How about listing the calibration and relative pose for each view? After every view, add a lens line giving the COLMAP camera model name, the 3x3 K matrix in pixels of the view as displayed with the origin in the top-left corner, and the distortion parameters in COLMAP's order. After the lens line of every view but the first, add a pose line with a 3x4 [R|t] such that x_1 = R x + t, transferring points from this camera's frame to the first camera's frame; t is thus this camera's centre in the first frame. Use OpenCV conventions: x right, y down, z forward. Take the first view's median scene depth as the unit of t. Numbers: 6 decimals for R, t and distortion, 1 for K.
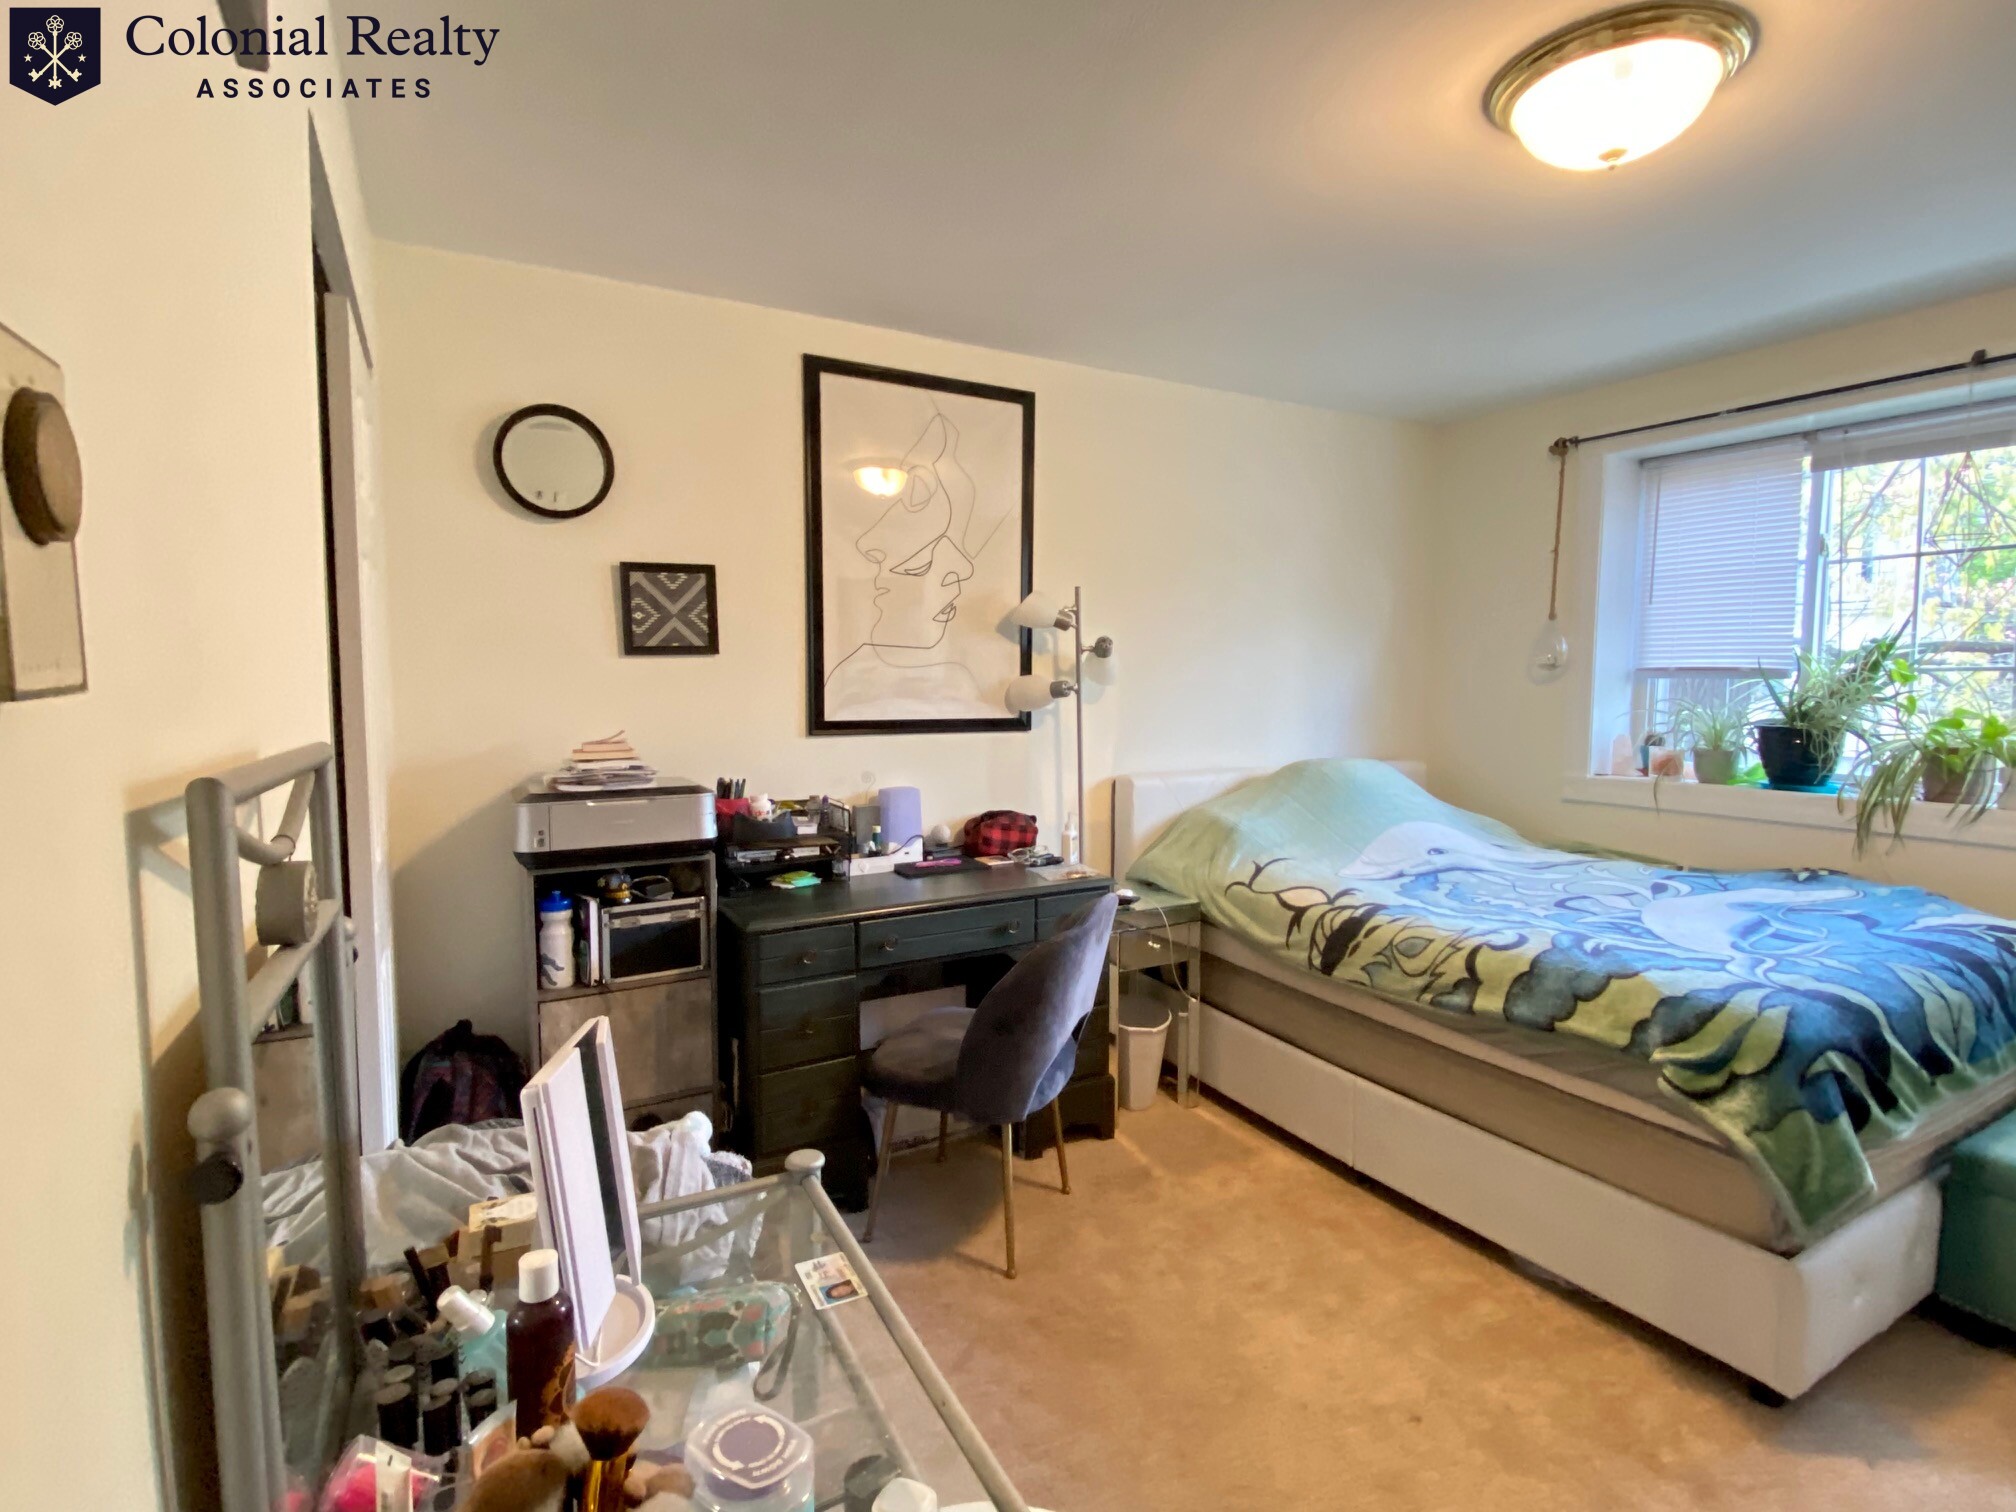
lens RADIAL K [[973.0, 0, 1004.5], [0, 973.0, 743.4], [0, 0, 1]] dist [-0.021586, -0.000362]
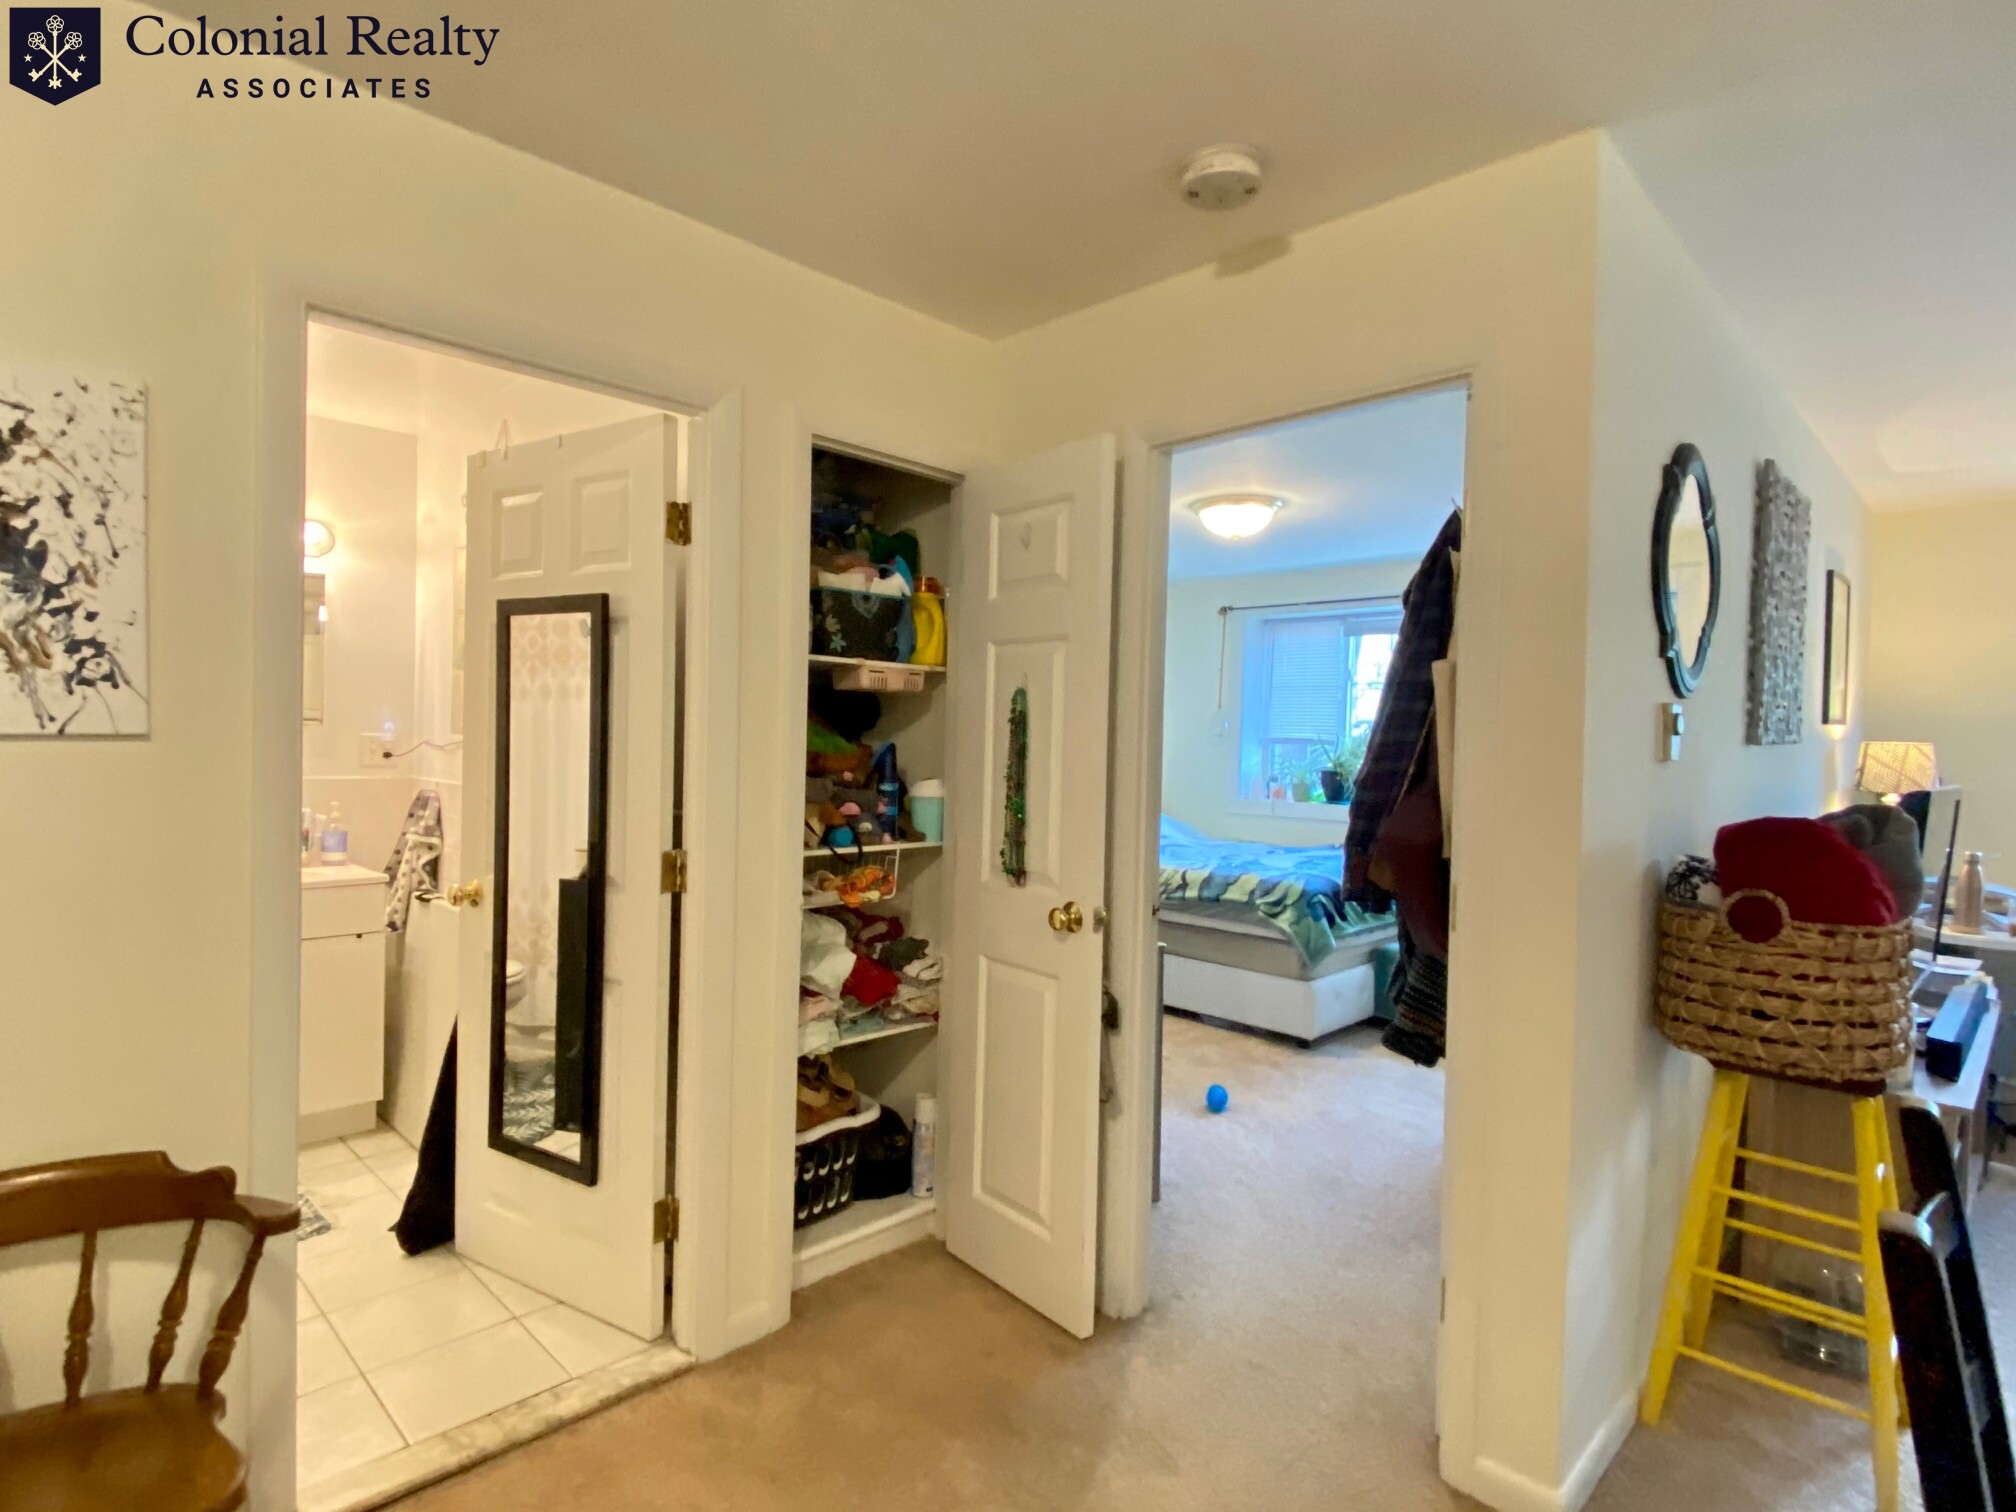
lens RADIAL K [[1056.5, 0, 1006.8], [0, 1056.5, 753.9], [0, 0, 1]] dist [0.005021, 0.000680]
pose [[0.954844, 0.011516, 0.296883, -0.402704], [0.004564, 0.998562, -0.053412, 0.056379], [-0.297072, 0.052356, 0.953419, -0.770593]]
